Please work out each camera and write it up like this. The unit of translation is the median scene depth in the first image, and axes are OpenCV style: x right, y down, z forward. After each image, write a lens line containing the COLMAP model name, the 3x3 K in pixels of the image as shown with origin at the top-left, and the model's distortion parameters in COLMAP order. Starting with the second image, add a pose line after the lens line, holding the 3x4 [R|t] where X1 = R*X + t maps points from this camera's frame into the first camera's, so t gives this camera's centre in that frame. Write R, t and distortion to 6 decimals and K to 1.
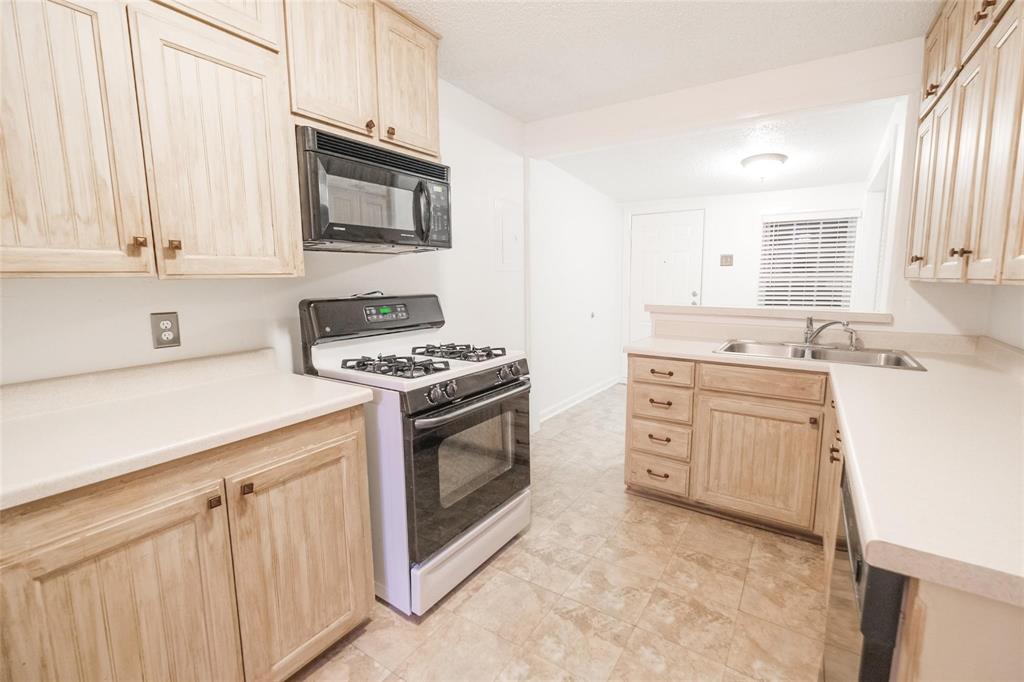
lens RADIAL K [[445.7, 0, 520.8], [0, 445.7, 335.2], [0, 0, 1]] dist [0.000227, -0.000230]
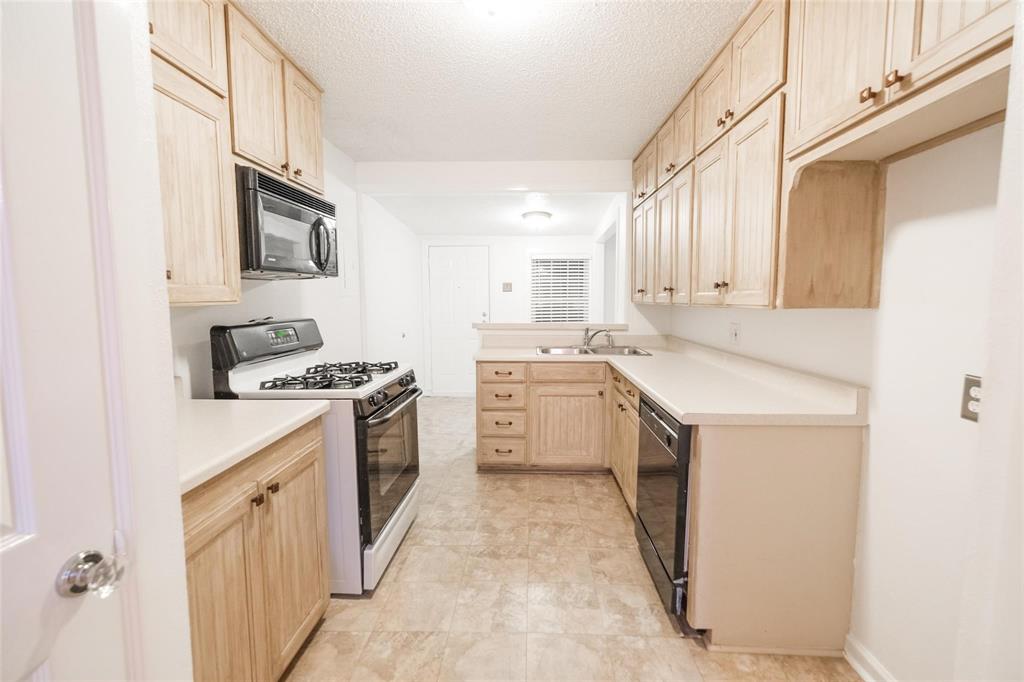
lens RADIAL K [[444.6, 0, 518.6], [0, 444.6, 336.7], [0, 0, 1]] dist [0.001976, -0.000092]
pose [[0.854887, -0.043588, 0.516980, -0.399206], [0.066751, 0.997423, -0.026285, 0.016541], [-0.514502, 0.056980, 0.855594, -0.203122]]
